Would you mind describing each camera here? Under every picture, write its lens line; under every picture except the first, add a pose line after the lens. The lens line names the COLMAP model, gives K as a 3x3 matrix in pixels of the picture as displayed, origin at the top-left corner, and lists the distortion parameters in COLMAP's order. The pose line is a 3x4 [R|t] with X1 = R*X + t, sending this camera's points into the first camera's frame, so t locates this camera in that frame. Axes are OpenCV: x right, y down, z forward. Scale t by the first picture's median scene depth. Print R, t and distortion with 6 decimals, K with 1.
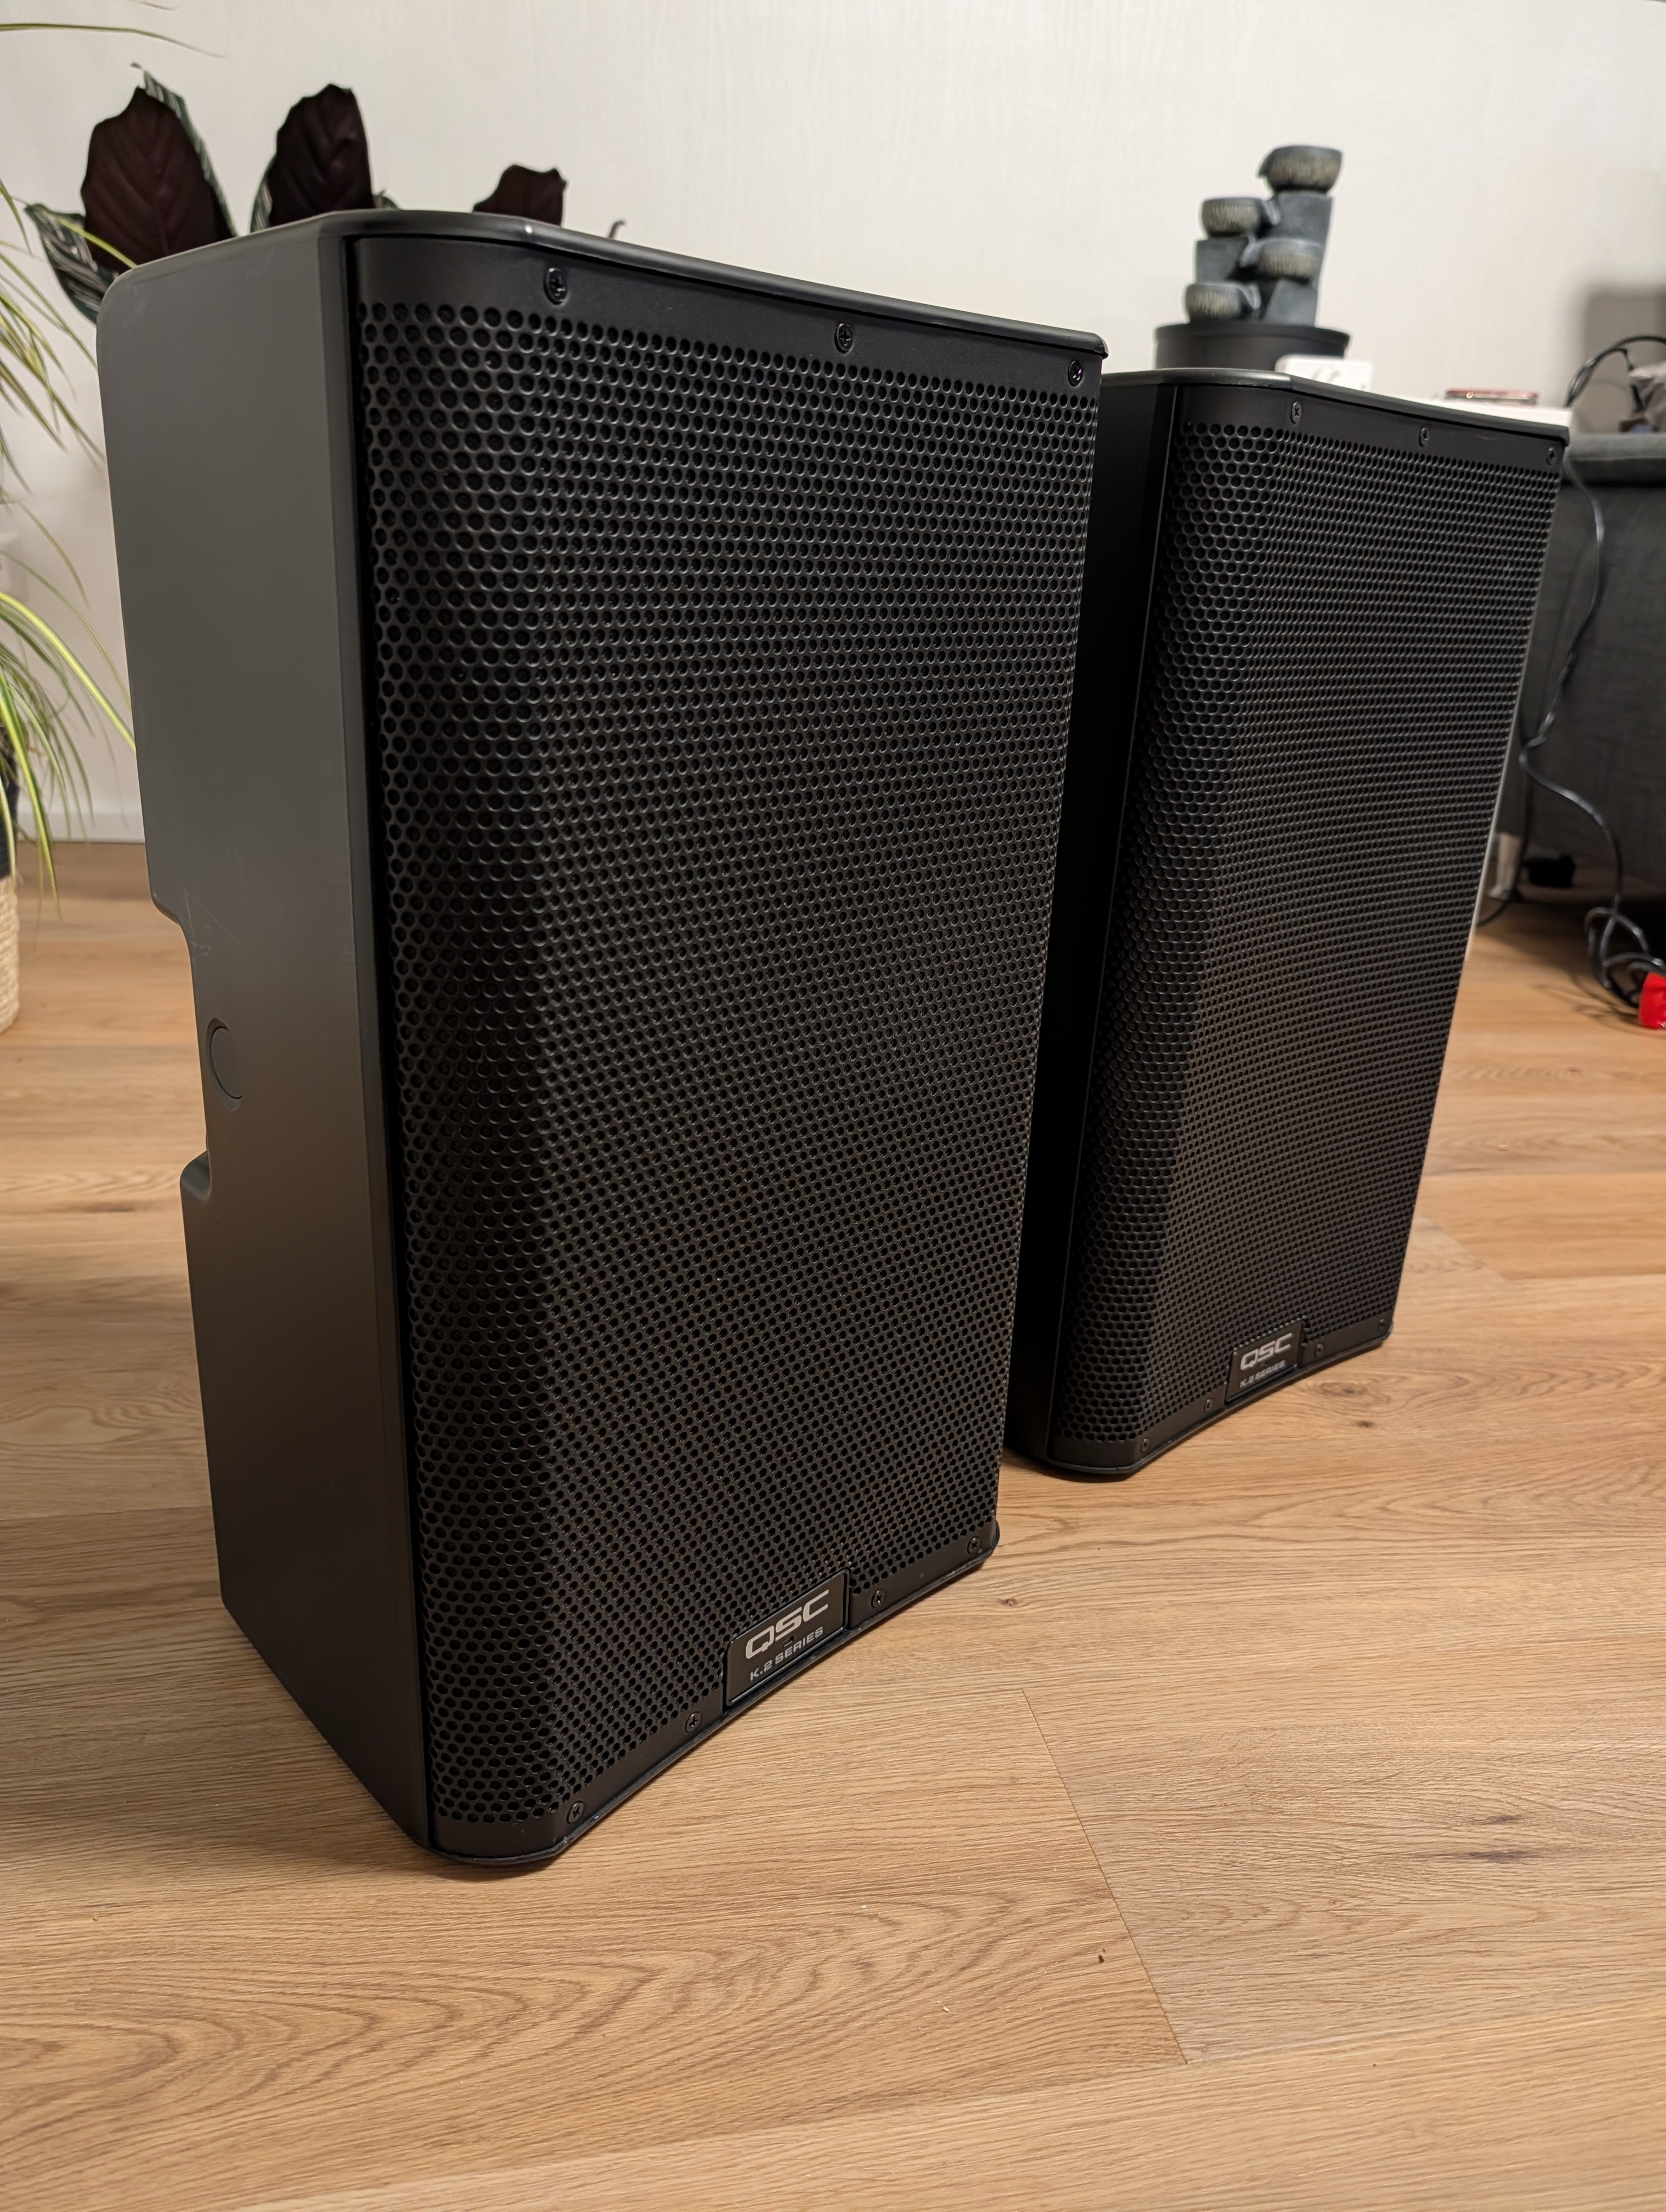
lens RADIAL K [[1607.4, 0, 837.9], [0, 1607.4, 1118.3], [0, 0, 1]] dist [-0.000936, -0.000403]
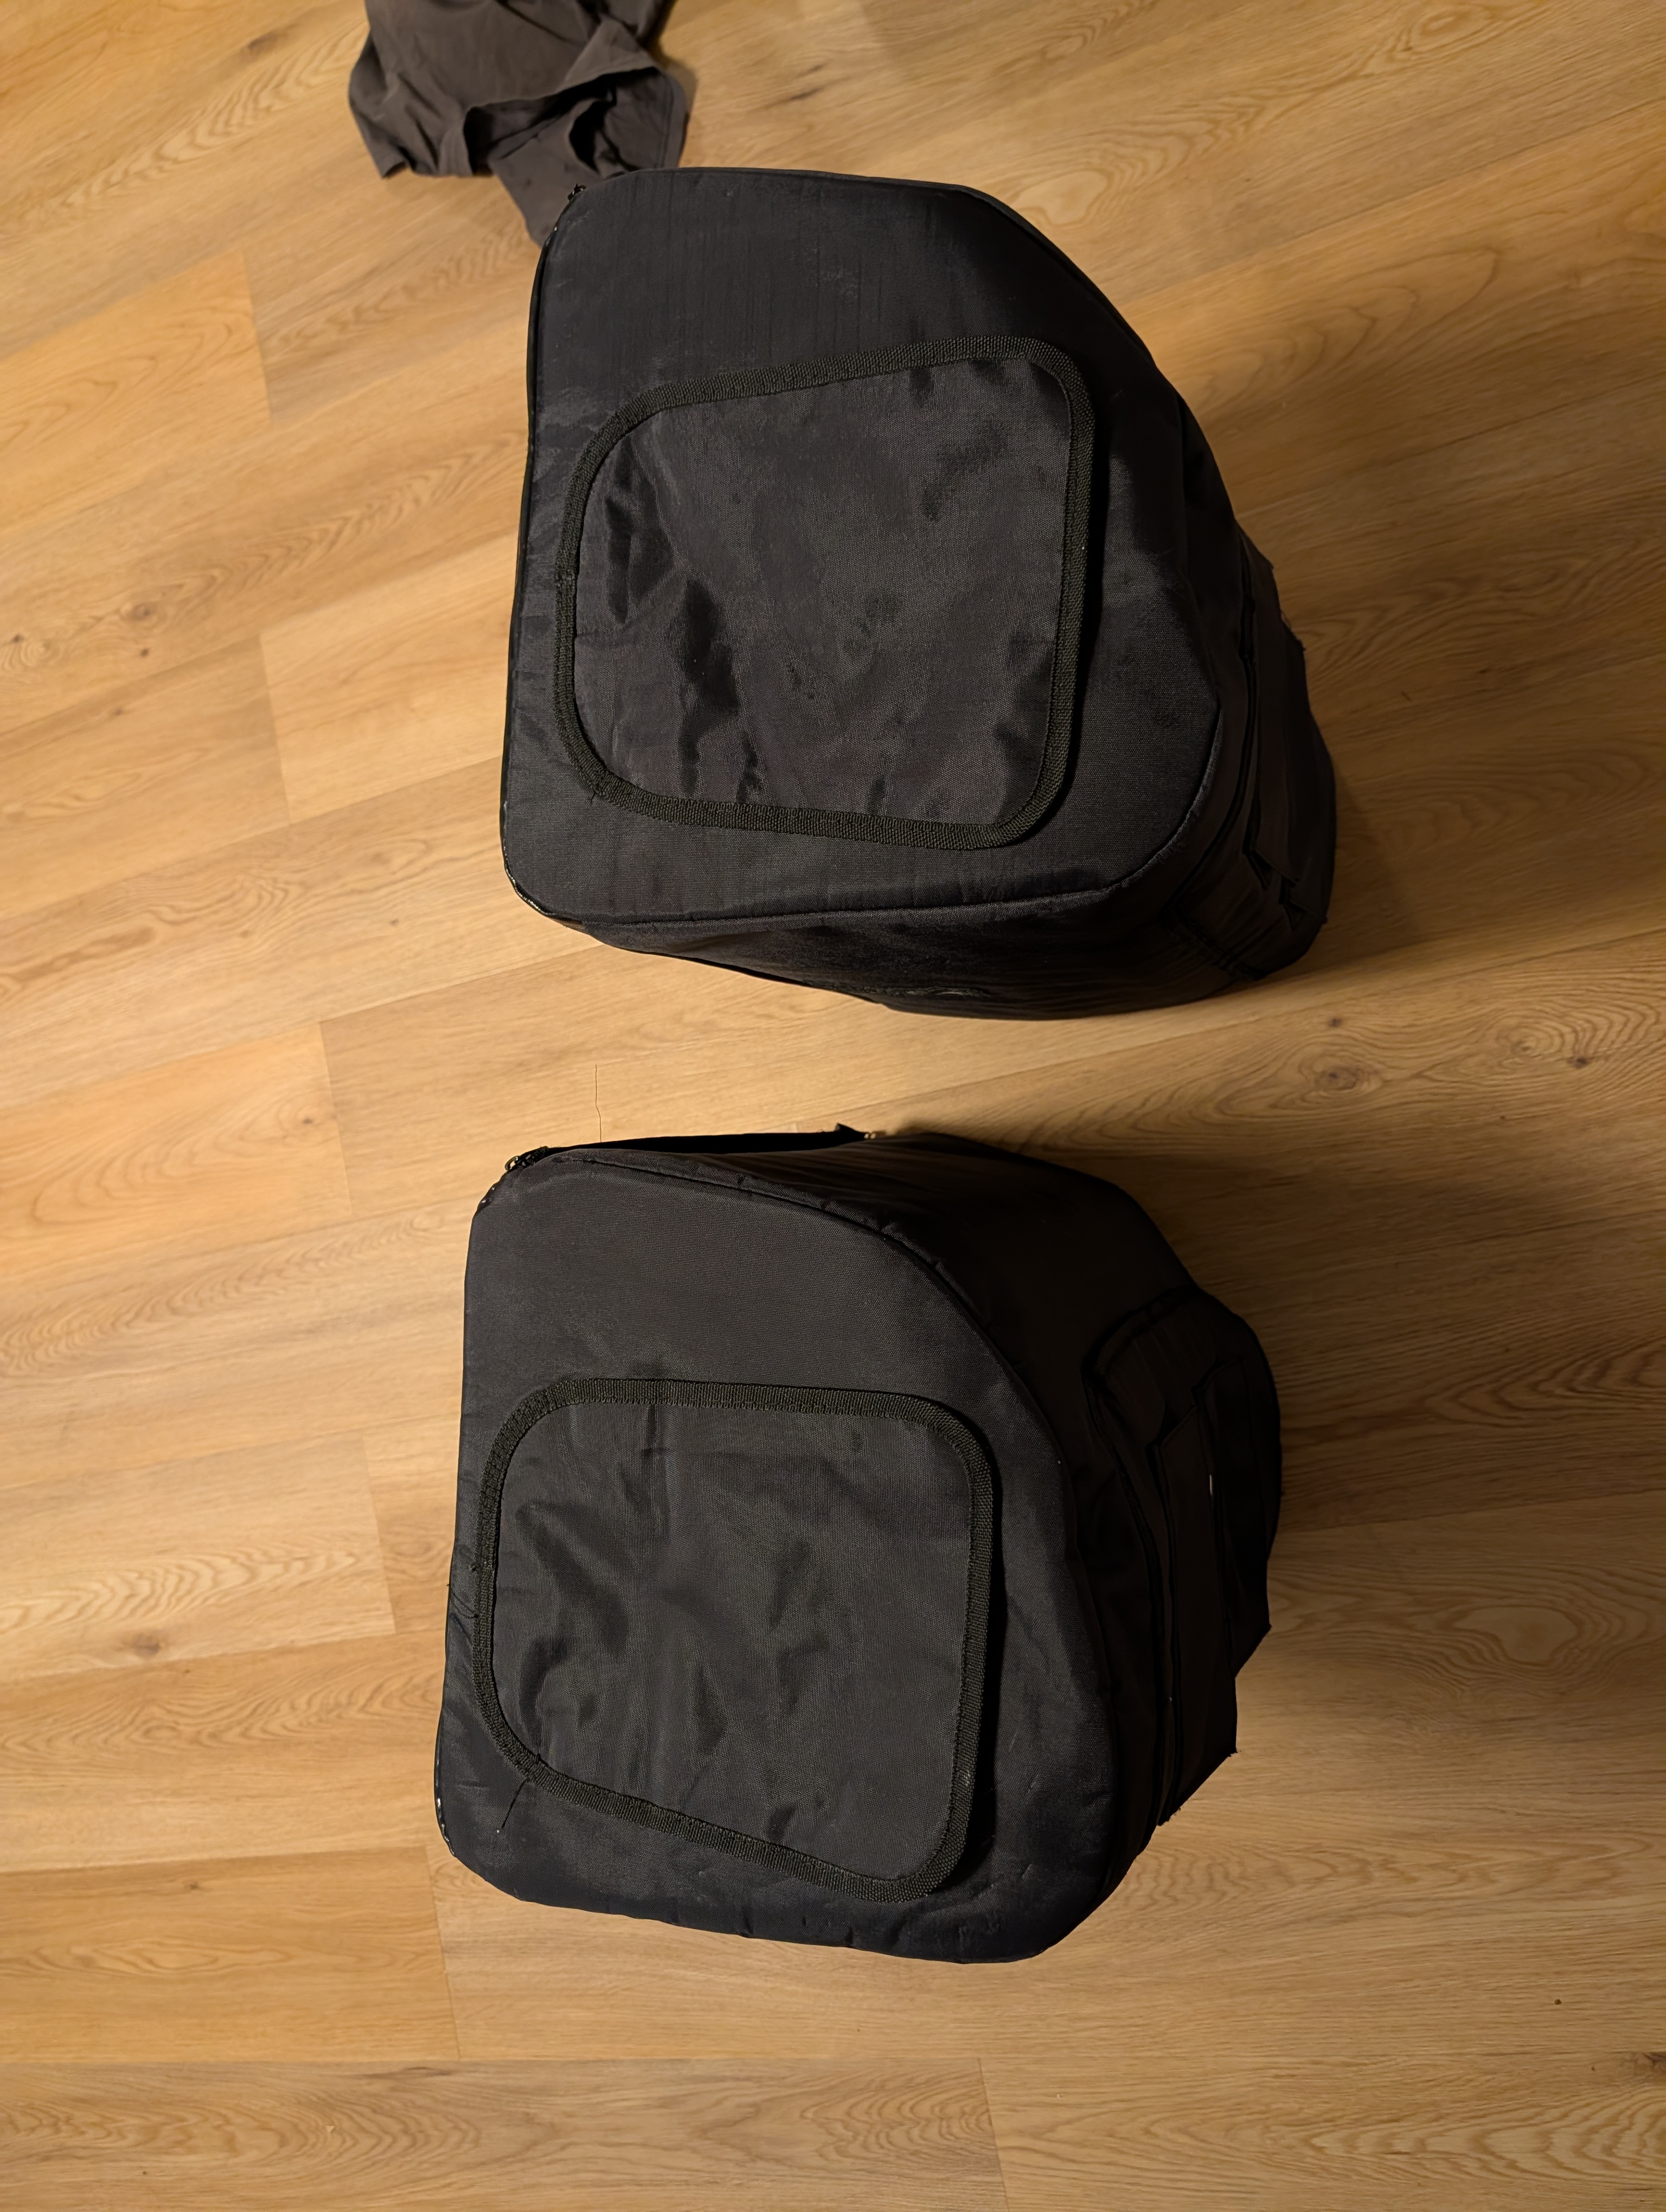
lens RADIAL K [[1607.4, 0, 837.9], [0, 1607.4, 1118.3], [0, 0, 1]] dist [-0.000936, -0.000403]
pose [[-0.955936, 0.006709, 0.293500, -0.446062], [0.272981, -0.347539, 0.897050, -1.267079], [0.108021, 0.937642, 0.330393, 0.165458]]
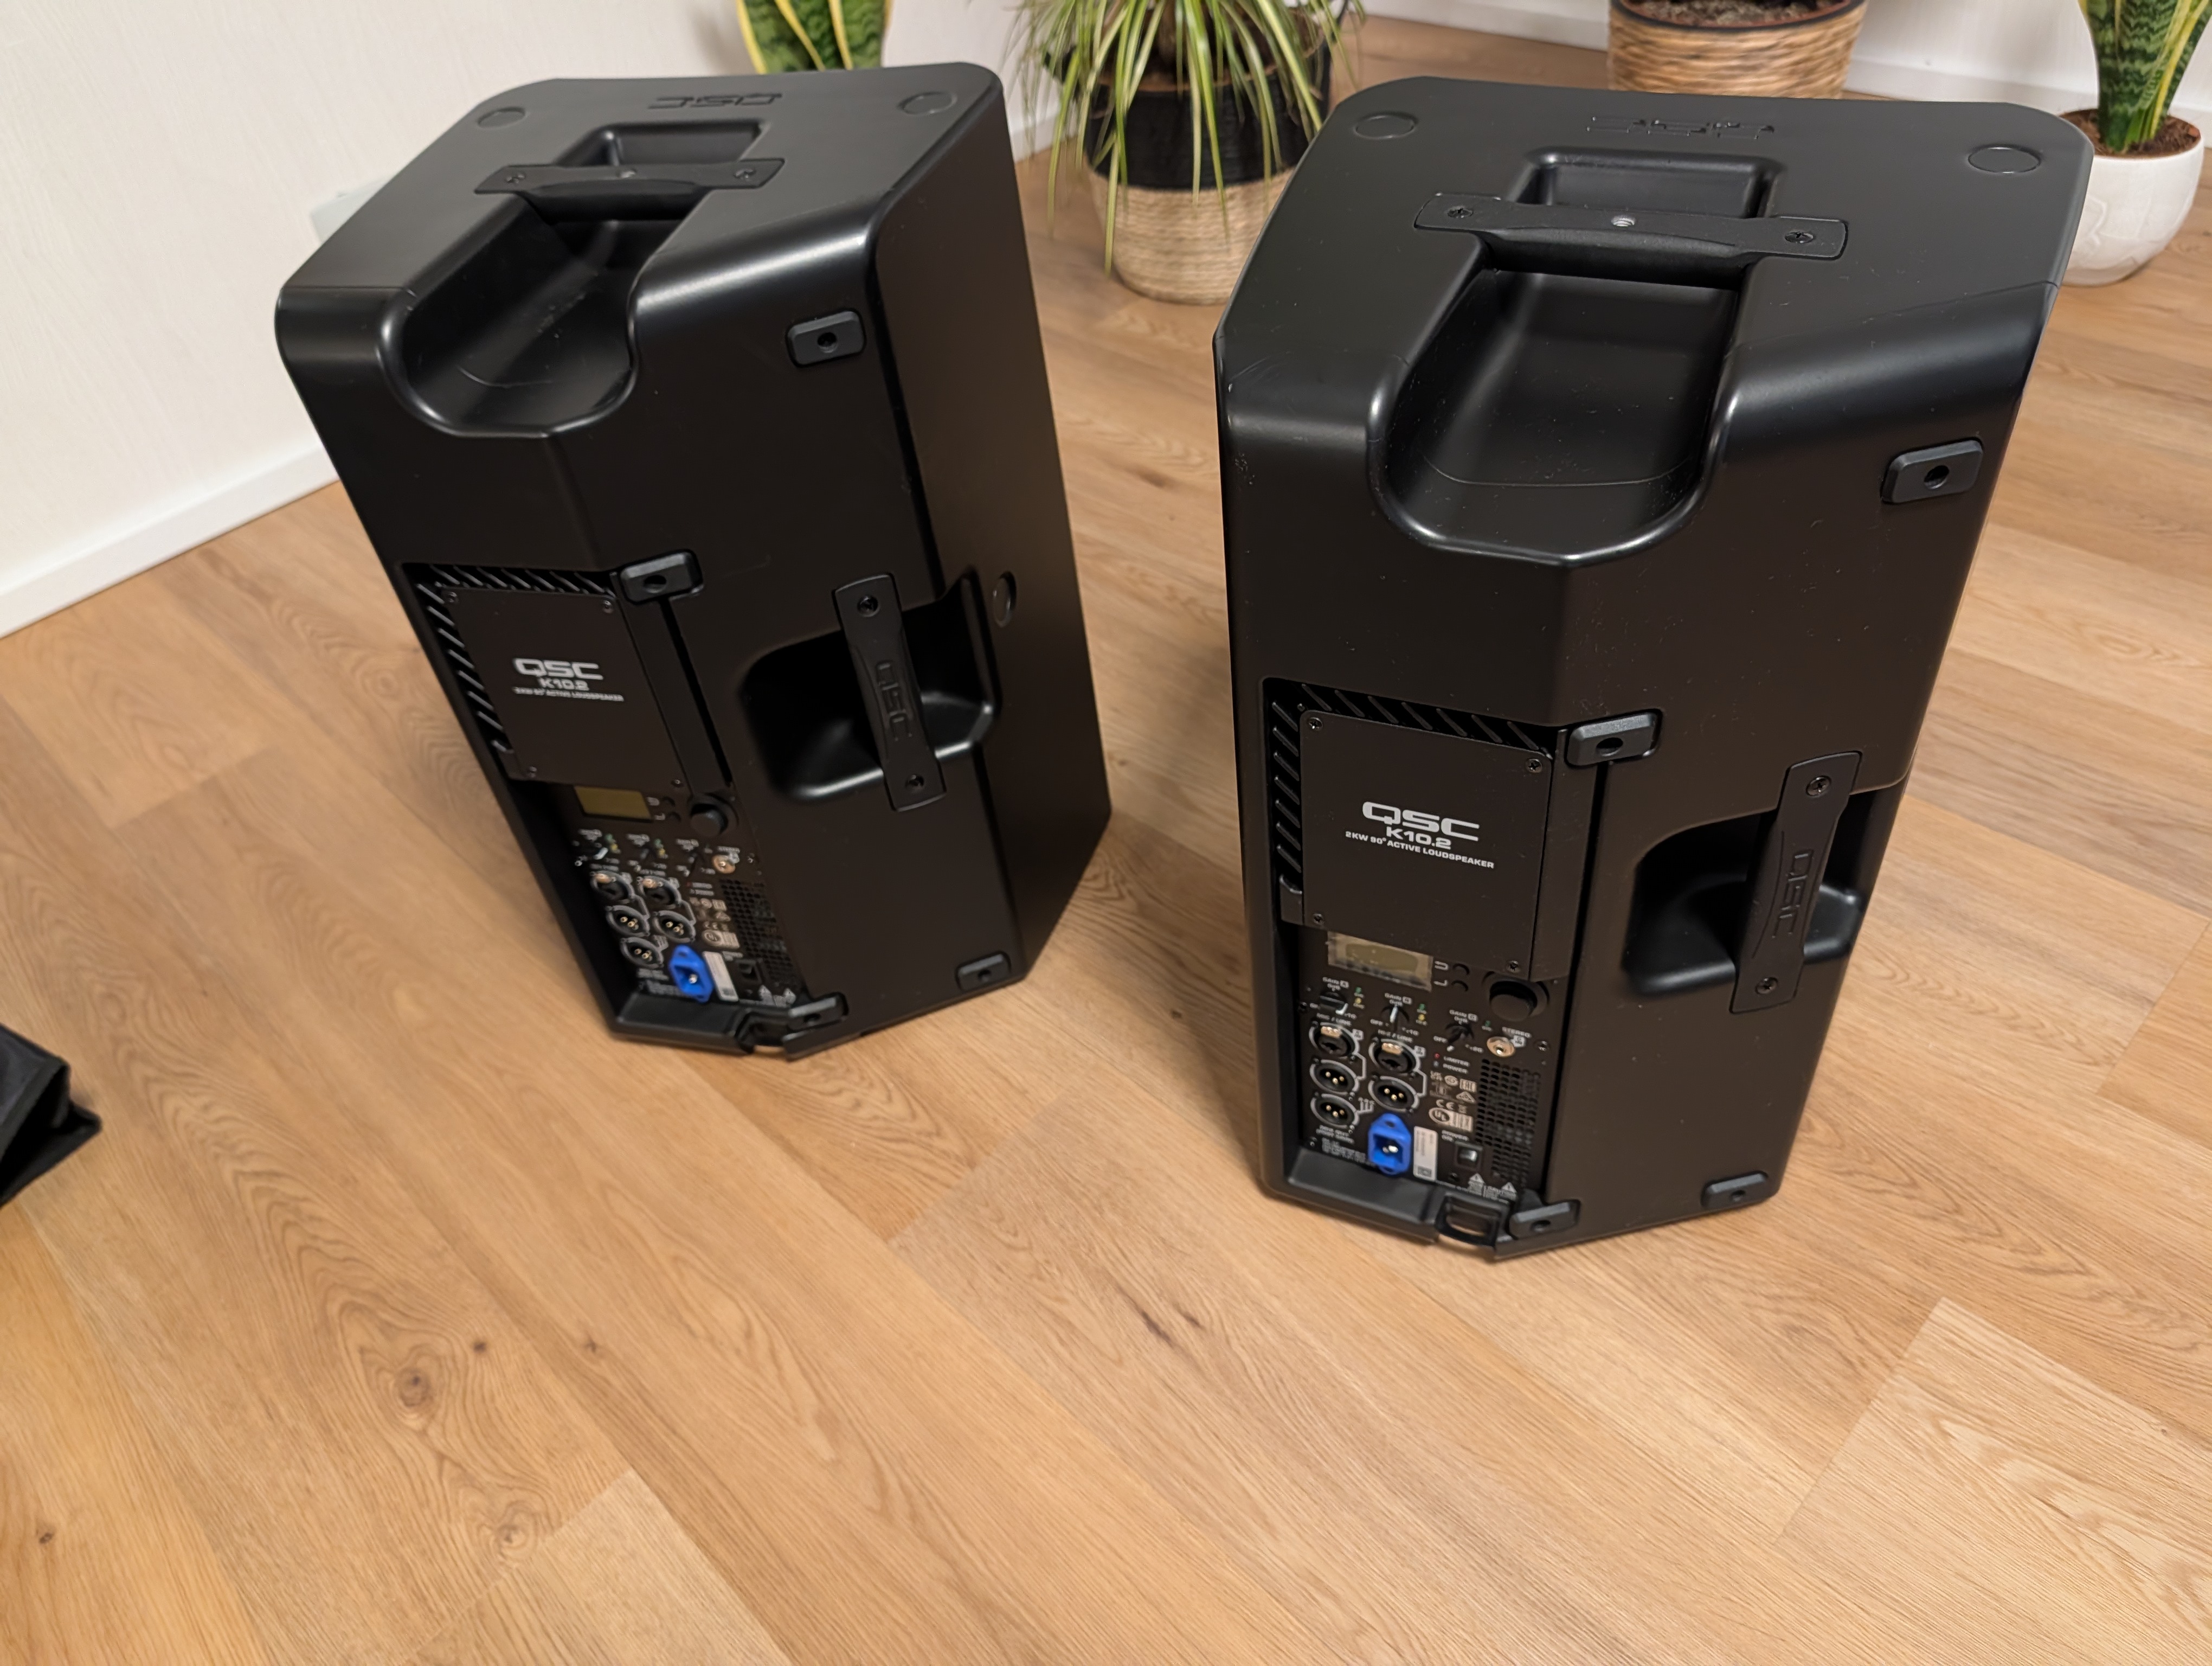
lens RADIAL K [[1598.5, 0, 1111.9], [0, 1598.5, 812.1], [0, 0, 1]] dist [0.004602, -0.011800]
pose [[0.547771, 0.468949, -0.692844, 1.119941], [-0.159574, 0.871498, 0.463710, -0.579944], [0.821269, -0.143447, 0.552214, 0.229565]]
